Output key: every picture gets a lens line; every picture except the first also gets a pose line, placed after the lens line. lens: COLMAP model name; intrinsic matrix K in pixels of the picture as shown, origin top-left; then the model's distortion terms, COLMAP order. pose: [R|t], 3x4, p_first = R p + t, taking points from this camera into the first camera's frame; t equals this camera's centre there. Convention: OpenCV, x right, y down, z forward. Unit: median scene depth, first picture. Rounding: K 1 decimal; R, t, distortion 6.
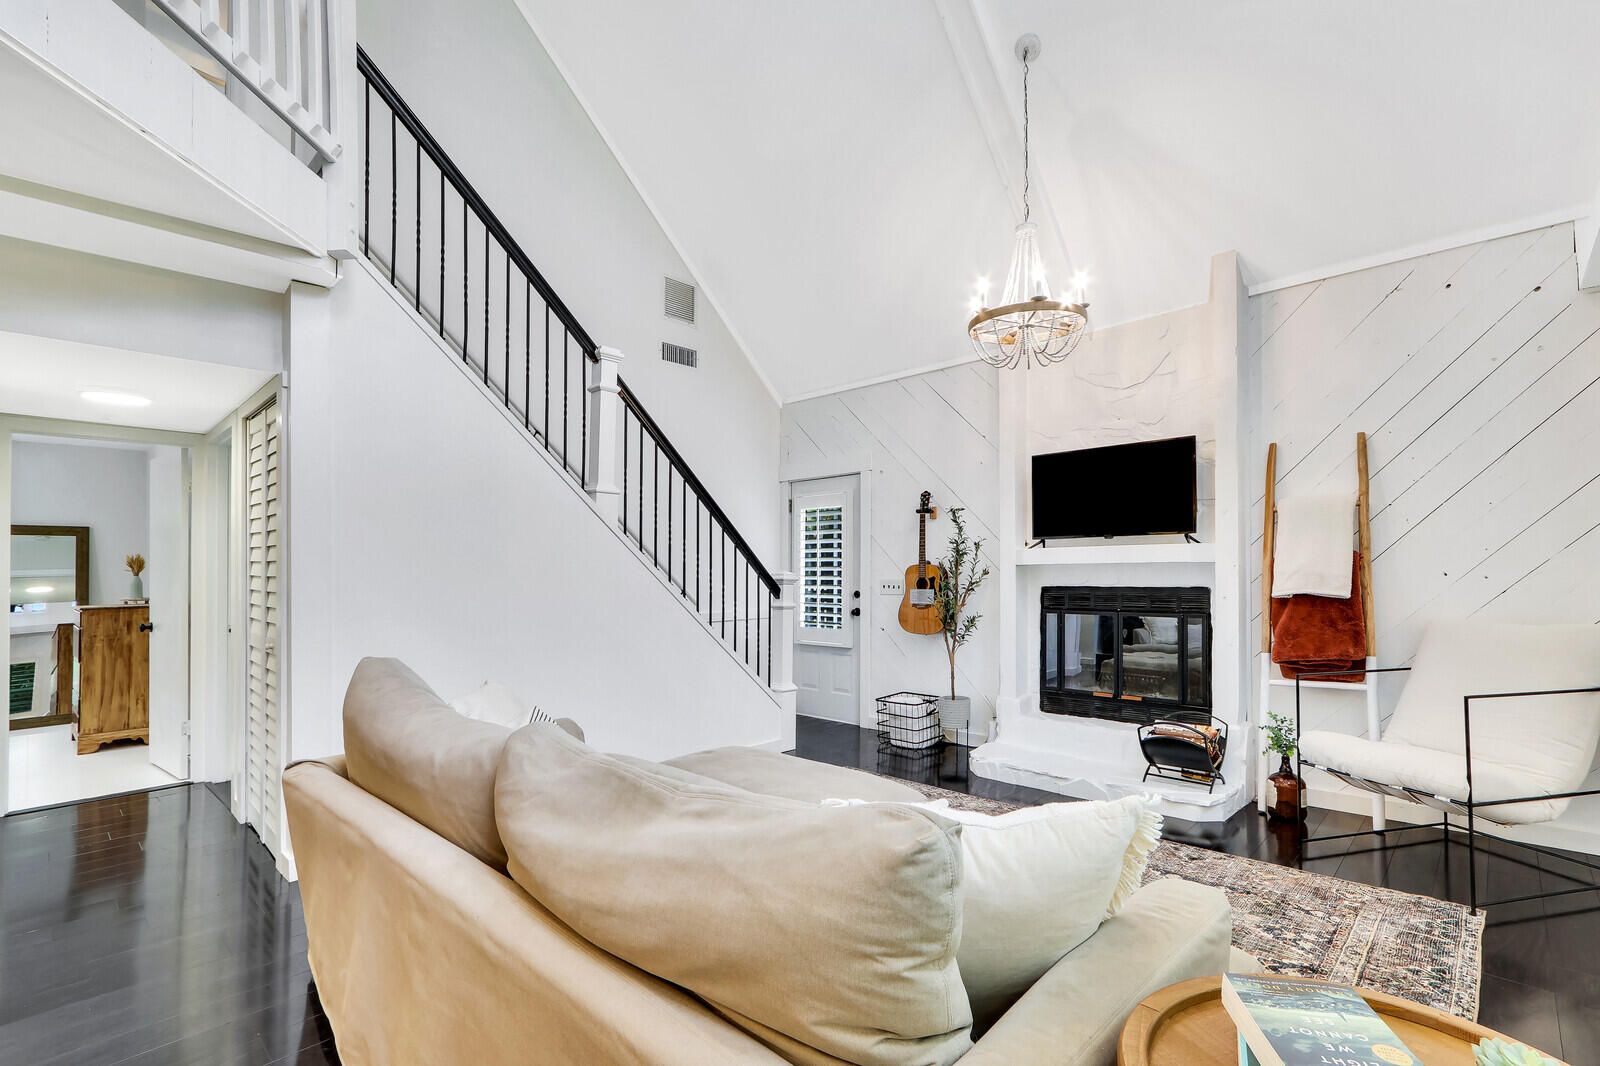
lens RADIAL K [[785.1, 0, 769.1], [0, 785.1, 570.1], [0, 0, 1]] dist [-0.003142, 0.003813]
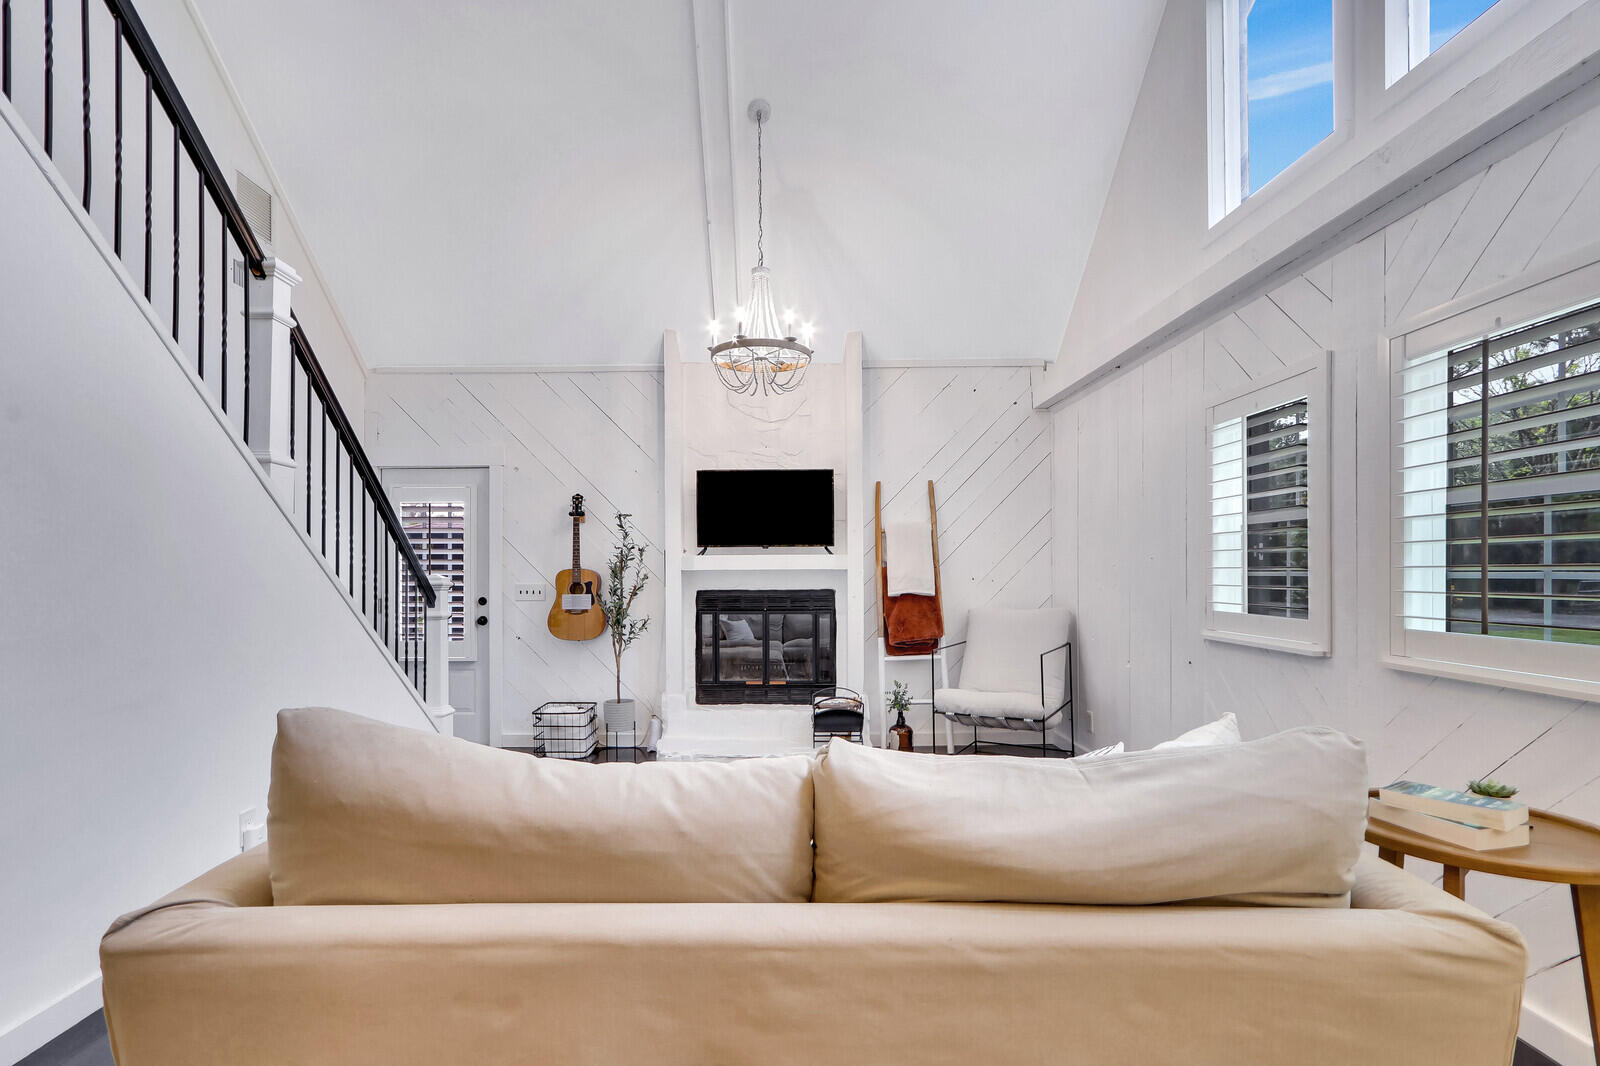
lens RADIAL K [[785.1, 0, 792.9], [0, 785.1, 578.9], [0, 0, 1]] dist [-0.003142, 0.003813]
pose [[0.691643, 0.001511, 0.722238, -0.358806], [-0.003970, 0.999991, 0.001711, 0.002890], [-0.722229, -0.004051, 0.691642, 0.147693]]
